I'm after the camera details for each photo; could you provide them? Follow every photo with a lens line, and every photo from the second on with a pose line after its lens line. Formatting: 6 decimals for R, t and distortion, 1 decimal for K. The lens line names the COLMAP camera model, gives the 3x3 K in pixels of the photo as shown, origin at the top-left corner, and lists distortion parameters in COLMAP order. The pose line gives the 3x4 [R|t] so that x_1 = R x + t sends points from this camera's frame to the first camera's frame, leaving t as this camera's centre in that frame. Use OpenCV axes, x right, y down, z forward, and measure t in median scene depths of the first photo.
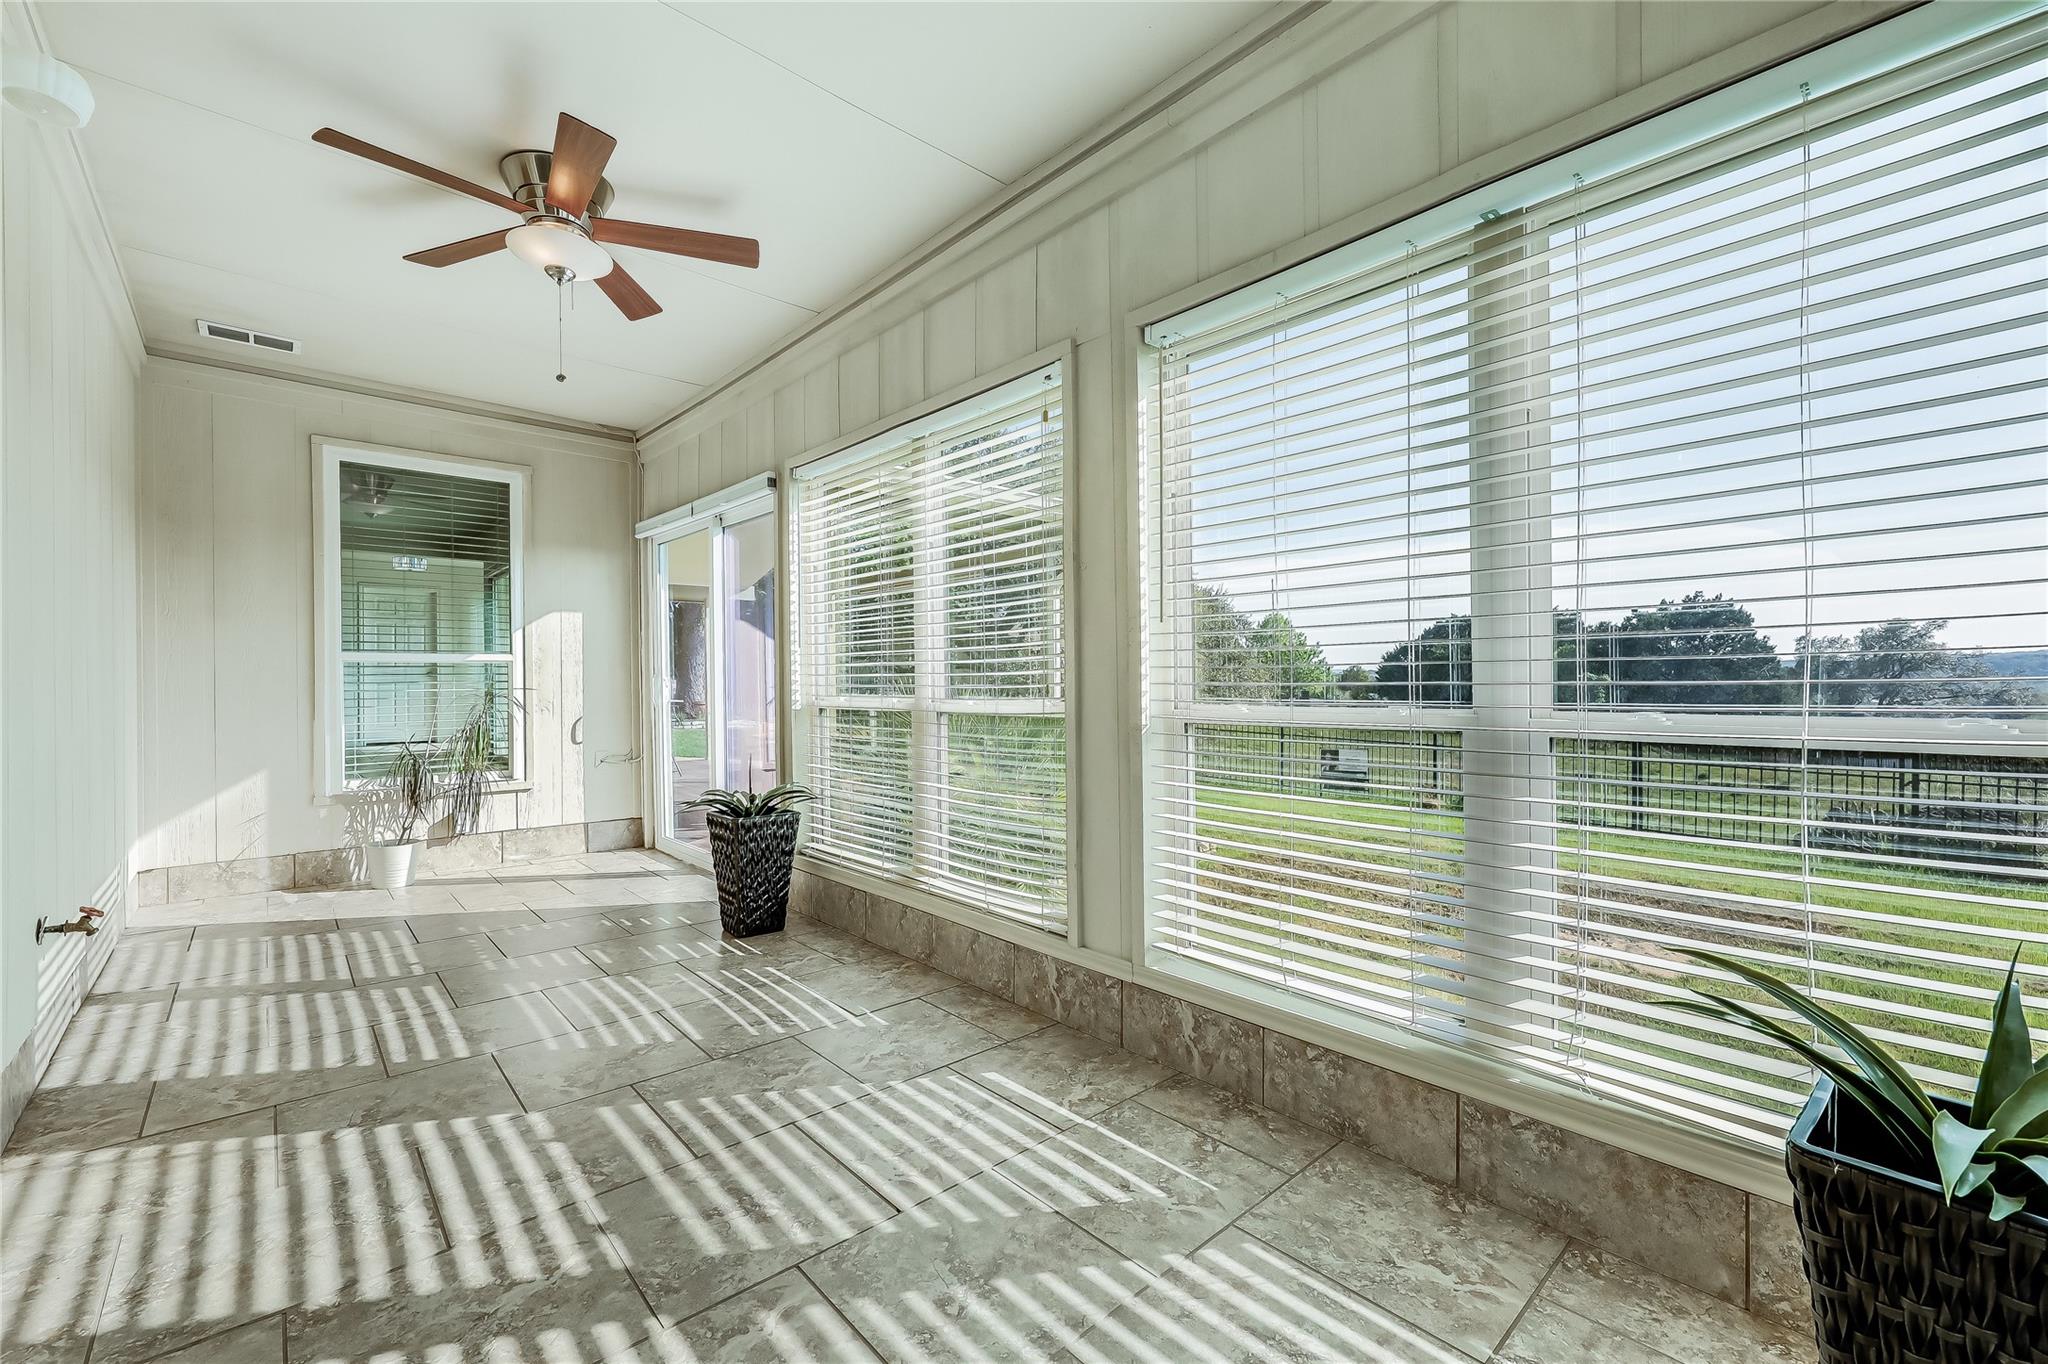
lens RADIAL K [[833.0, 0, 1024.0], [0, 833.0, 682.0], [0, 0, 1]] dist [0.000725, 0.000029]
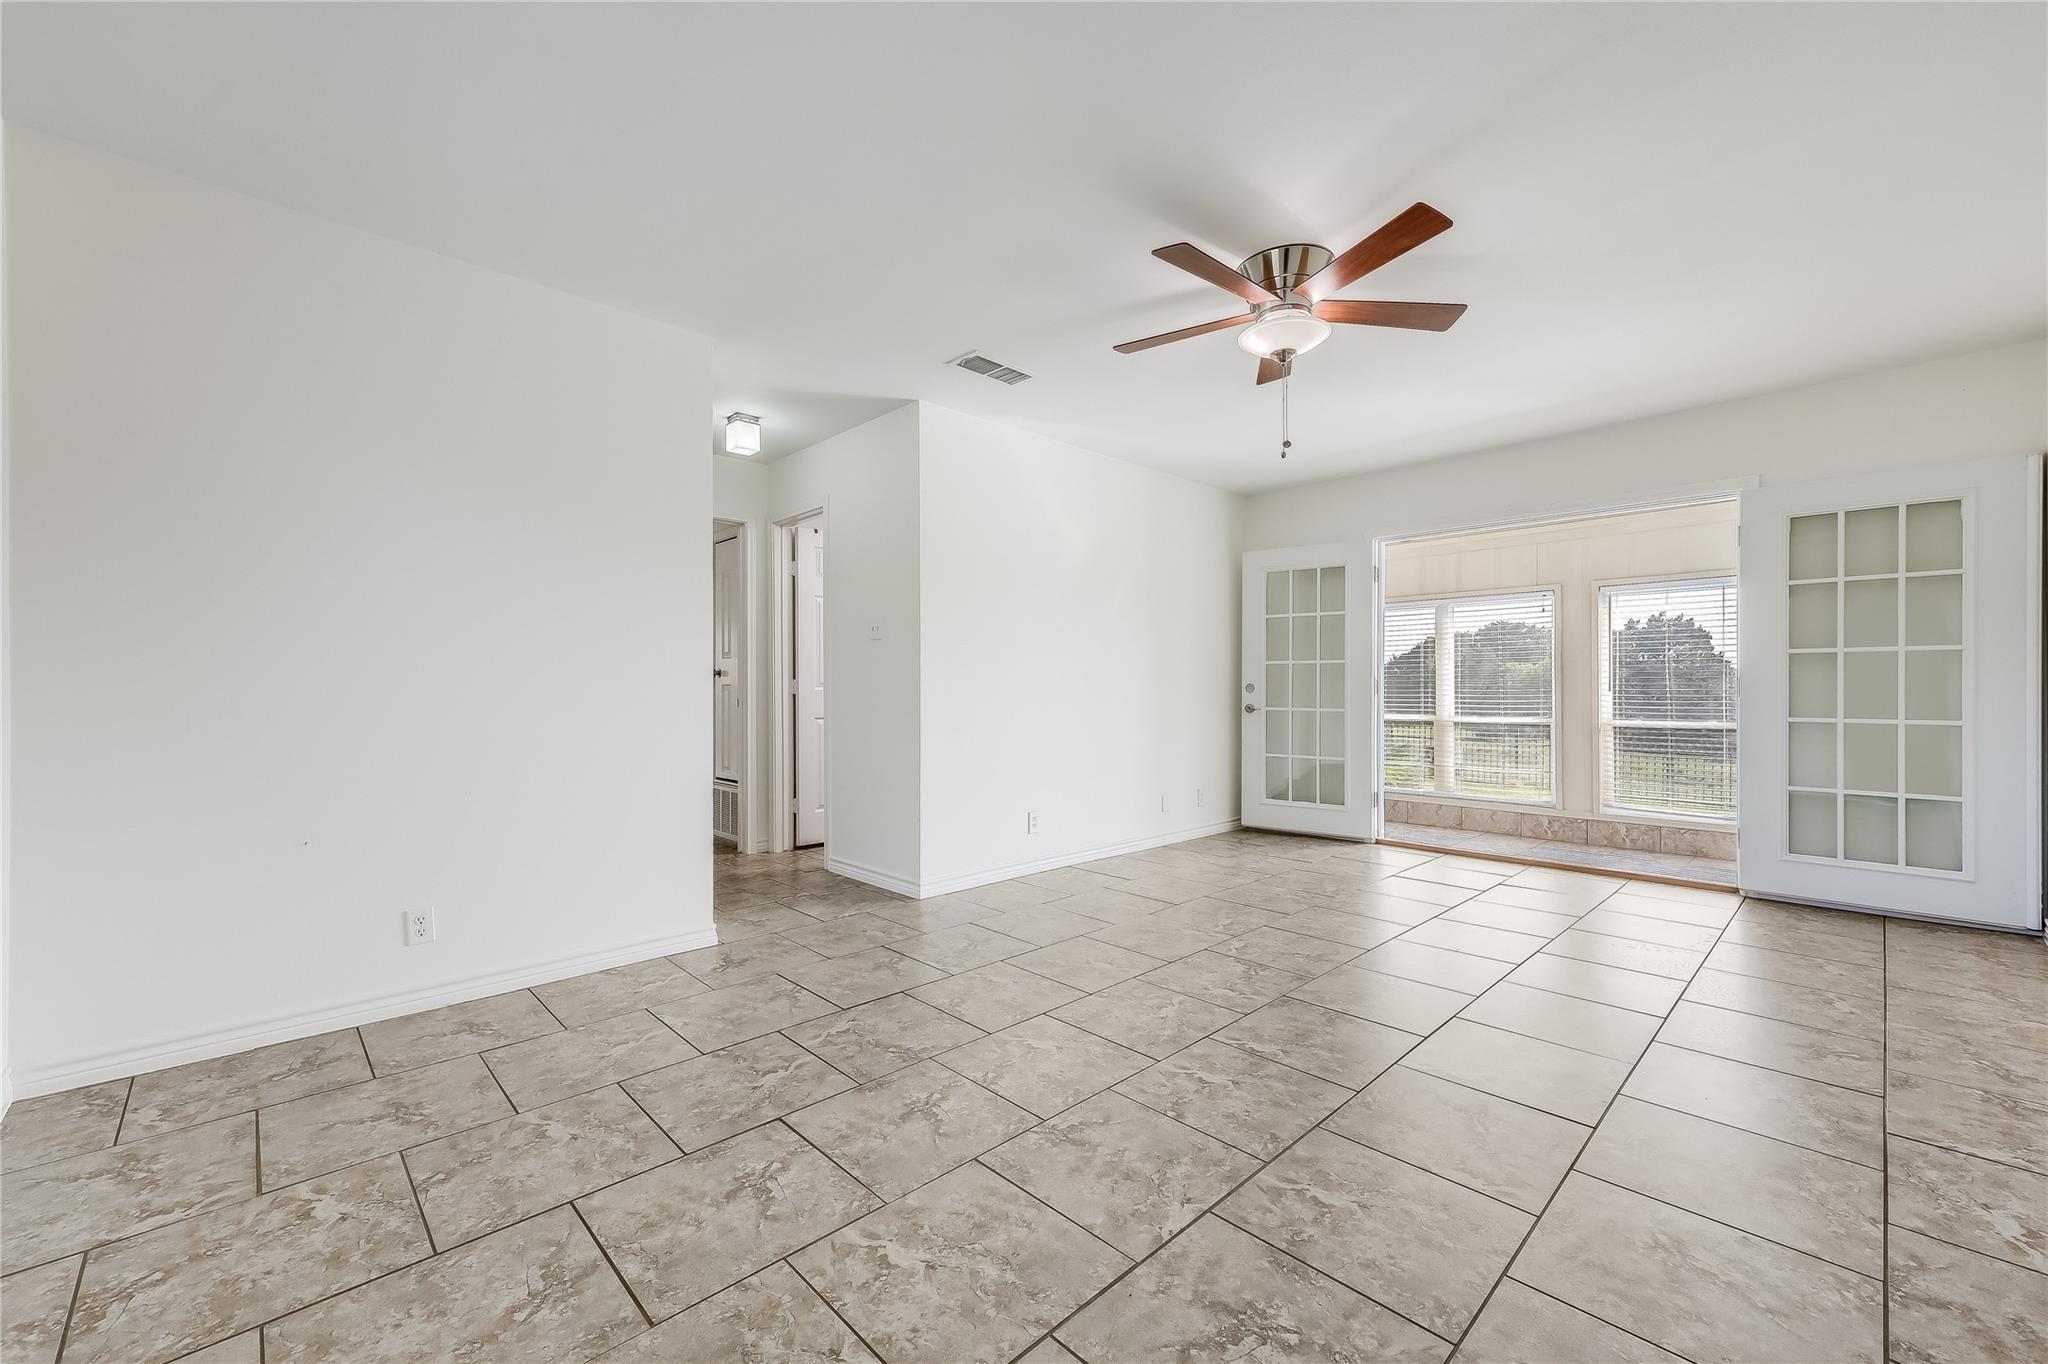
lens RADIAL K [[811.9, 0, 1019.1], [0, 811.9, 688.9], [0, 0, 1]] dist [0.012335, 0.000007]
pose [[0.999588, 0.000102, 0.028686, -1.698999], [-0.000098, 1.000000, -0.000136, -0.069567], [-0.028686, 0.000133, 0.999588, -1.527655]]
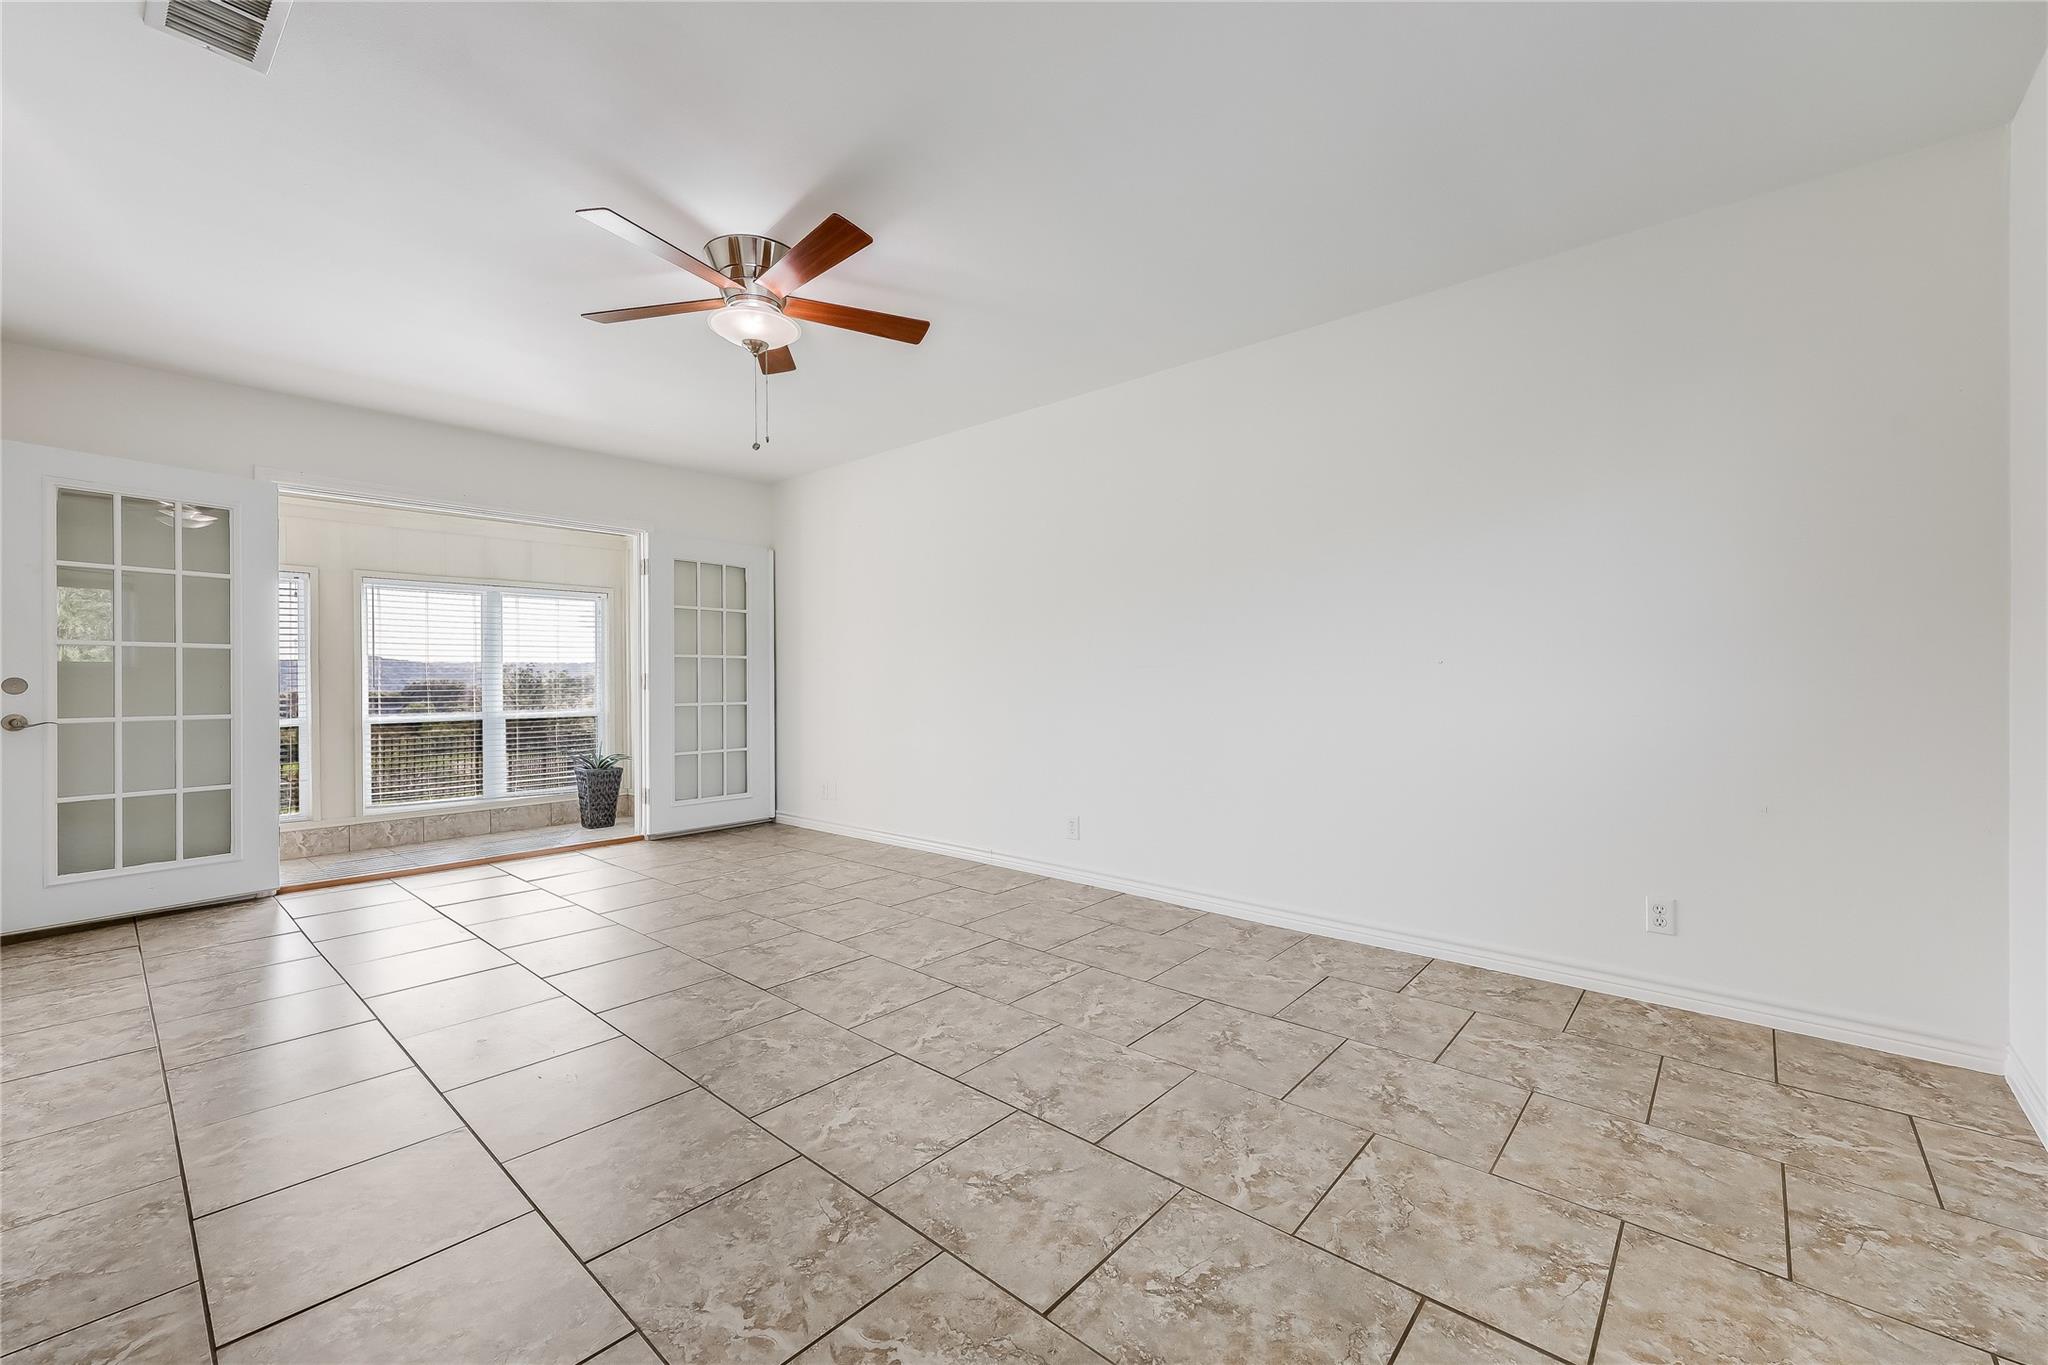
lens RADIAL K [[817.1, 0, 1008.9], [0, 817.1, 683.7], [0, 0, 1]] dist [0.002414, 0.000282]
pose [[-0.097168, -0.004618, 0.995257, -2.385680], [0.007525, 0.999957, 0.005375, -0.071560], [-0.995240, 0.008011, -0.097129, -0.723155]]
